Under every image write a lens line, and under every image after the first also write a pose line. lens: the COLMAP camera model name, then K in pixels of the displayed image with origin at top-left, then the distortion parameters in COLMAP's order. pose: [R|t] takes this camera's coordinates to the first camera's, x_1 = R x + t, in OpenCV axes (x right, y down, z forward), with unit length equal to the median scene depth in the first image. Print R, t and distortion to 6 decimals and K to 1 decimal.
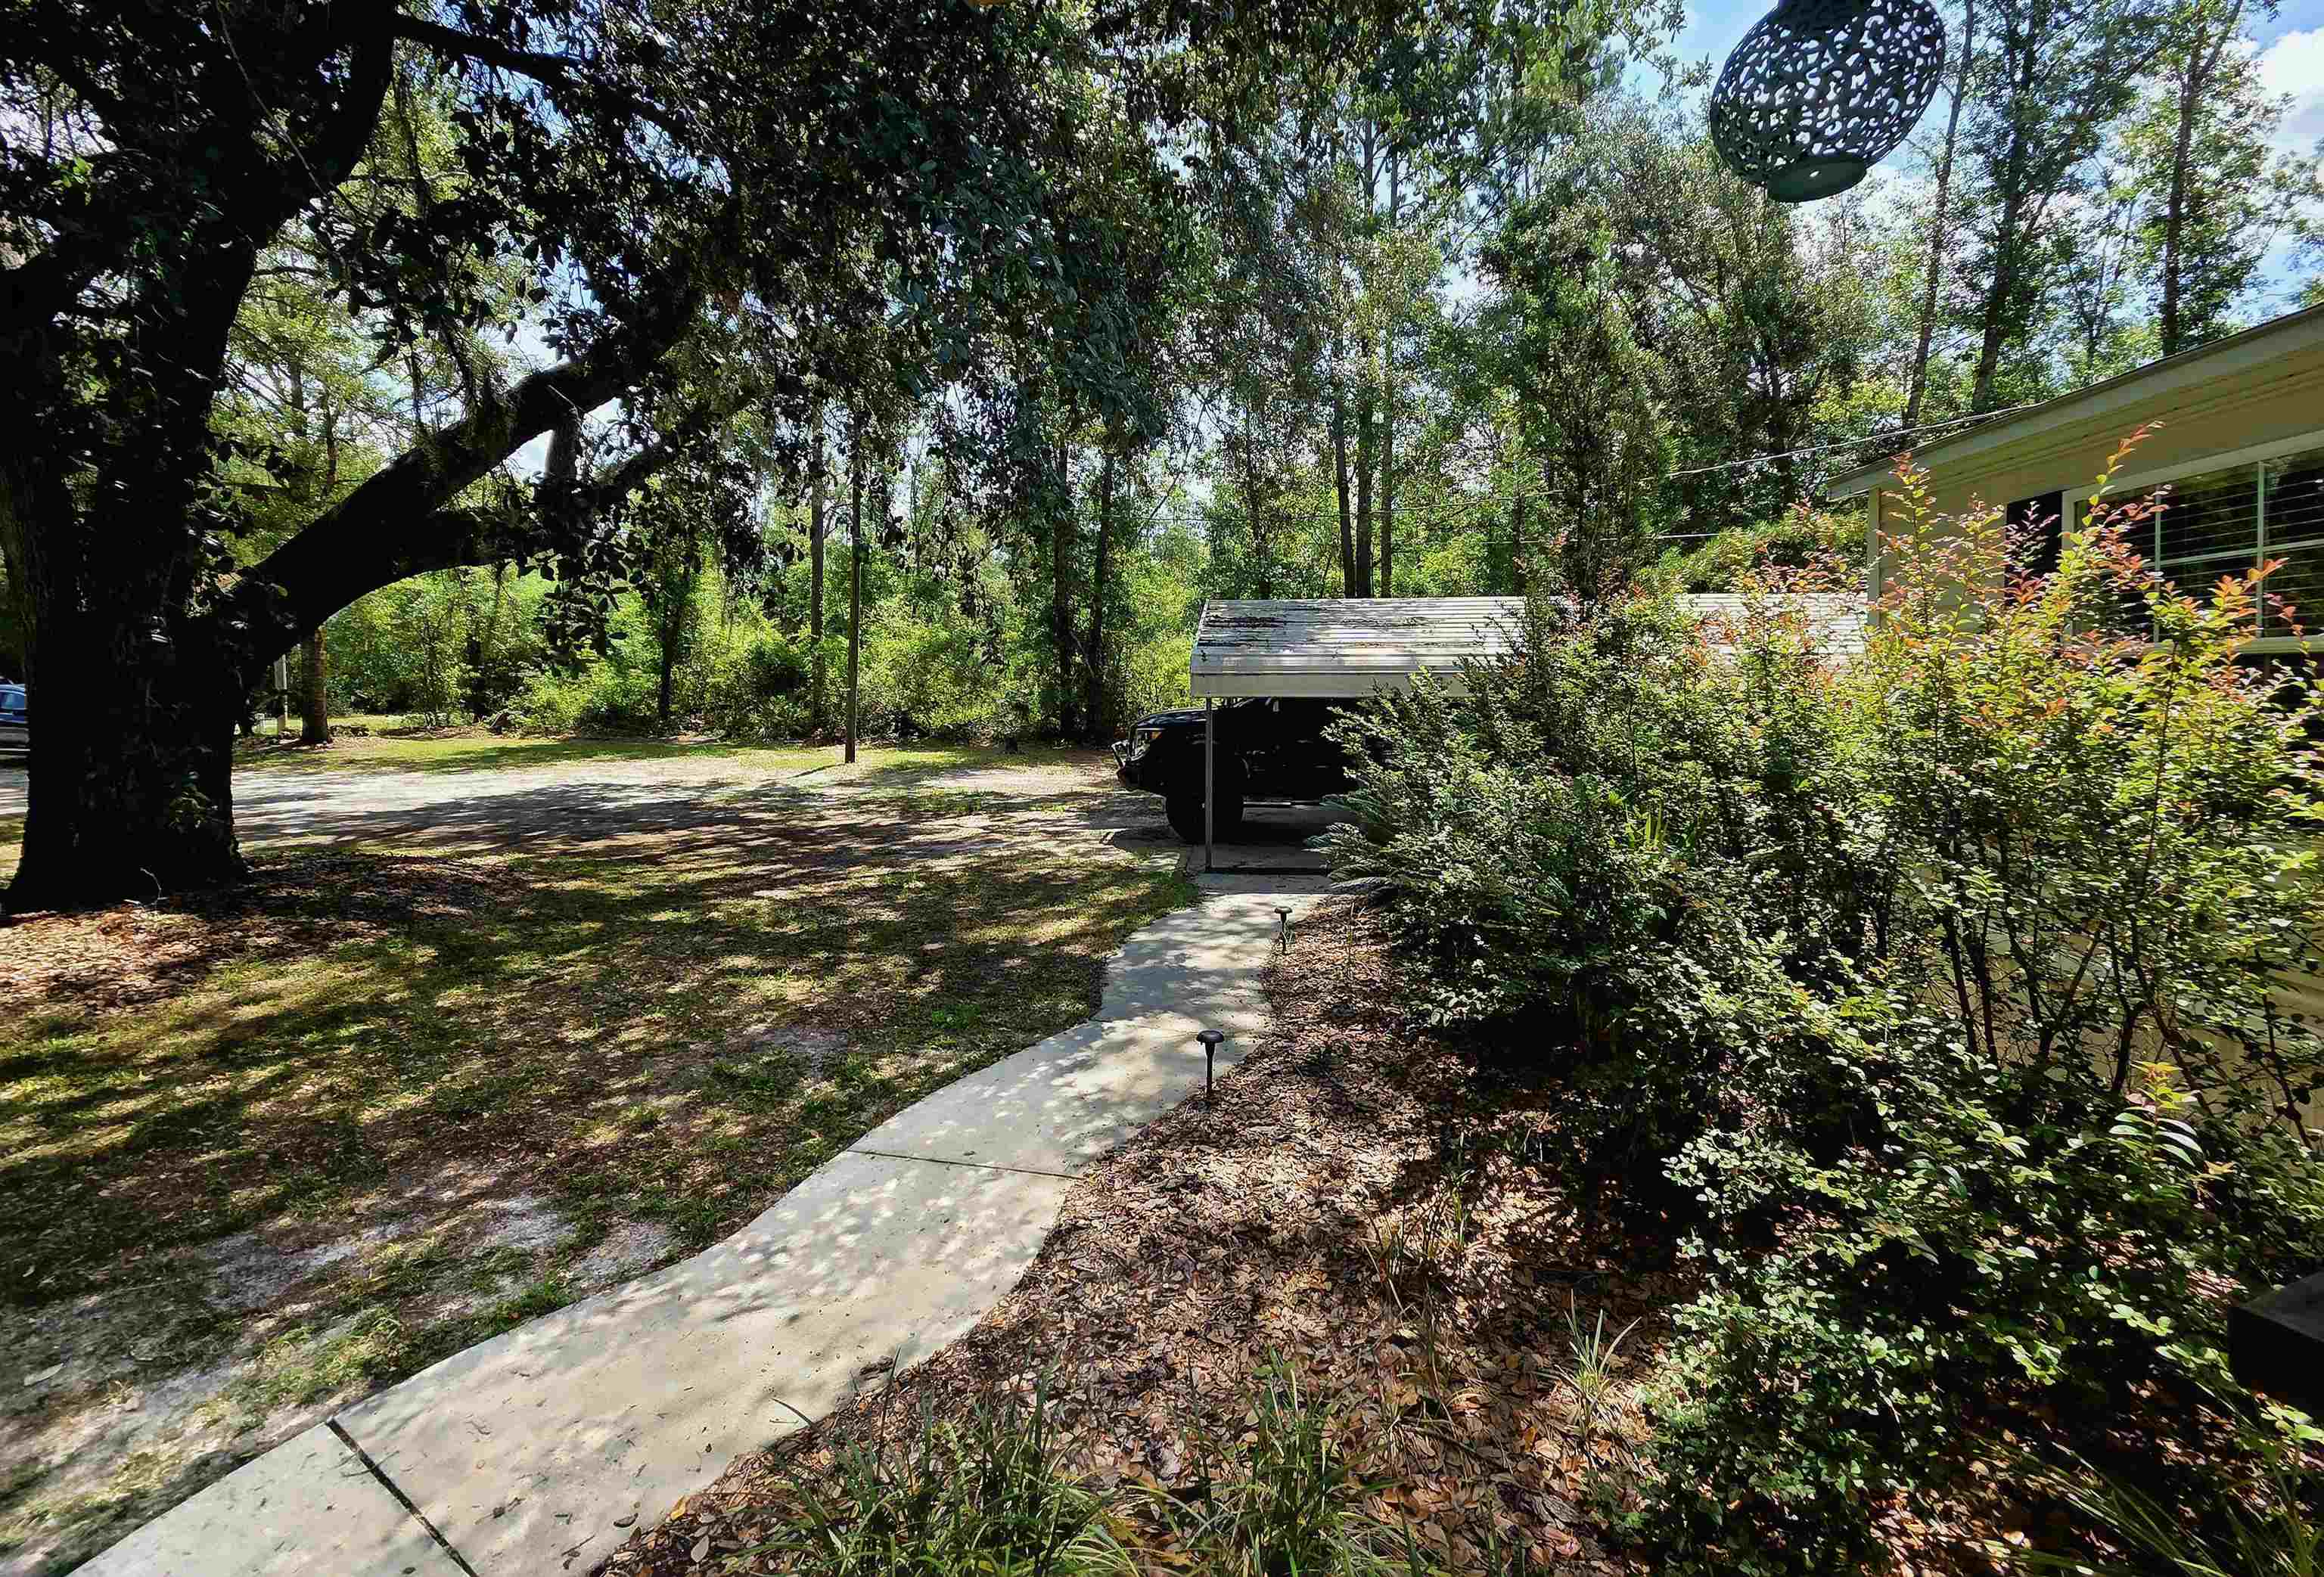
lens RADIAL K [[963.3, 0, 1131.8], [0, 963.3, 720.7], [0, 0, 1]] dist [0.001264, 0.000232]
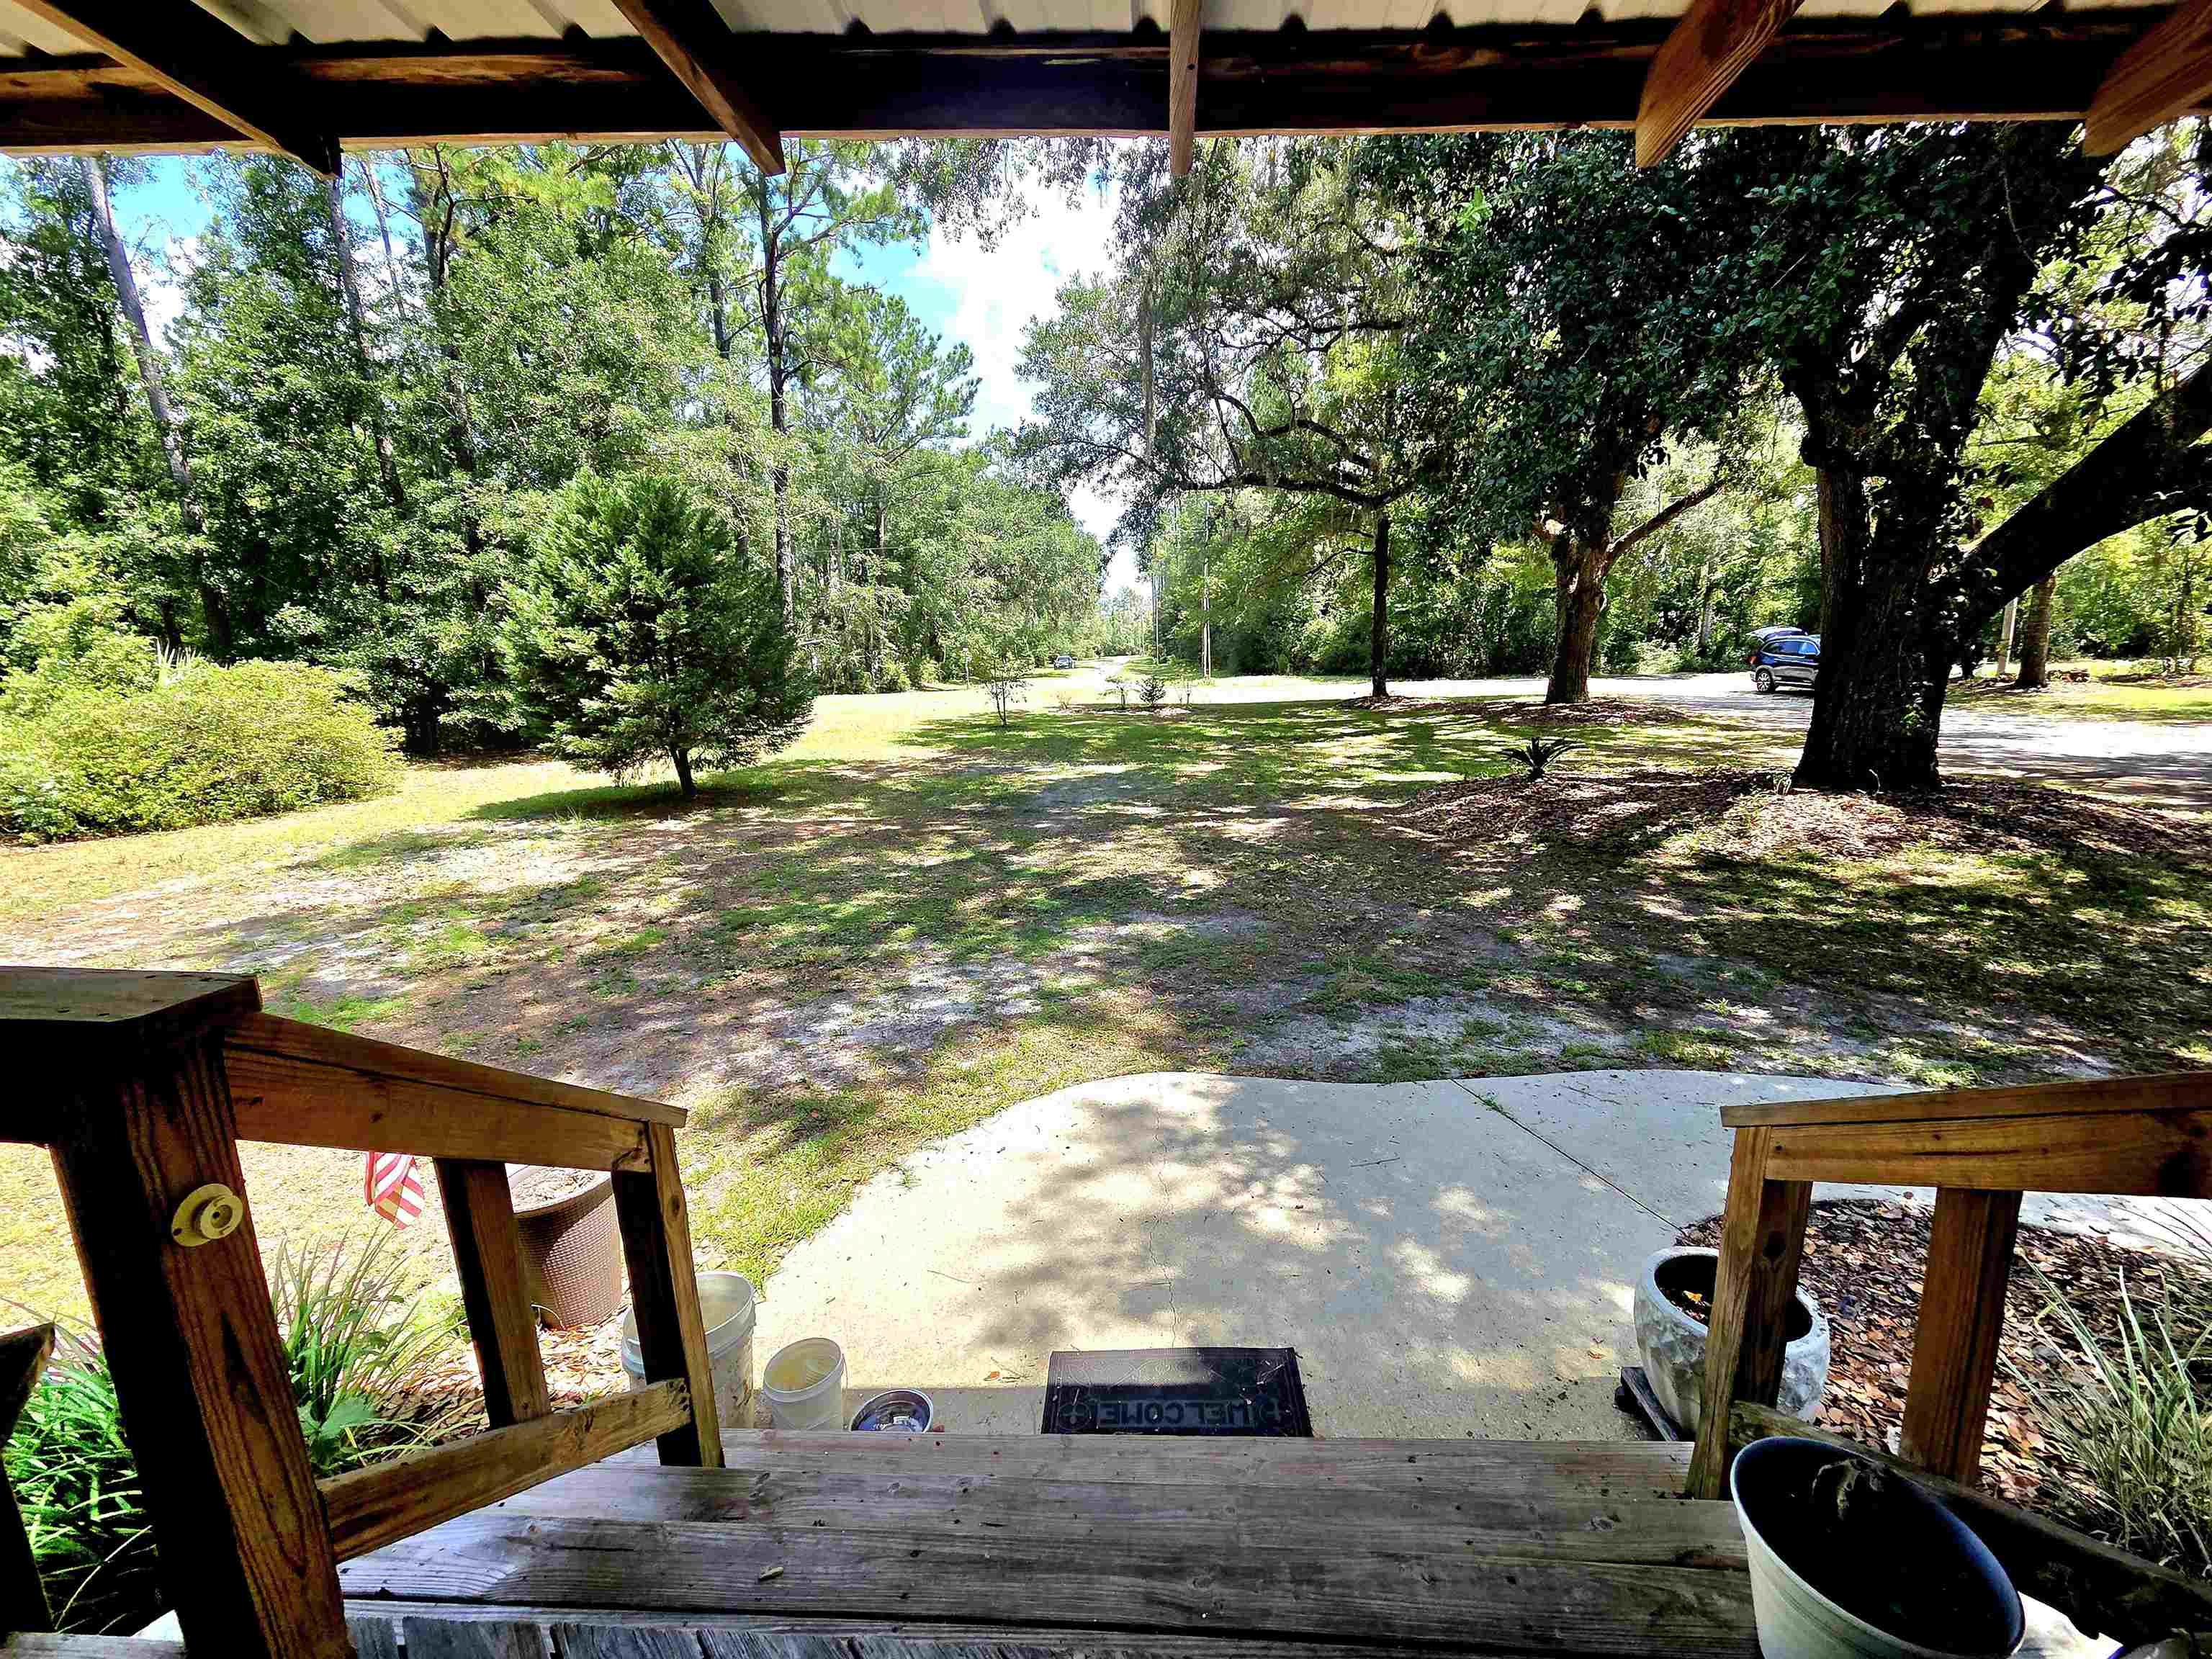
lens RADIAL K [[906.2, 0, 1107.4], [0, 906.2, 824.6], [0, 0, 1]] dist [0.003915, -0.000123]
pose [[0.074581, 0.191445, -0.978666, 0.267516], [-0.013042, 0.981502, 0.191006, -0.016993], [0.997130, -0.001482, 0.075698, -0.275015]]
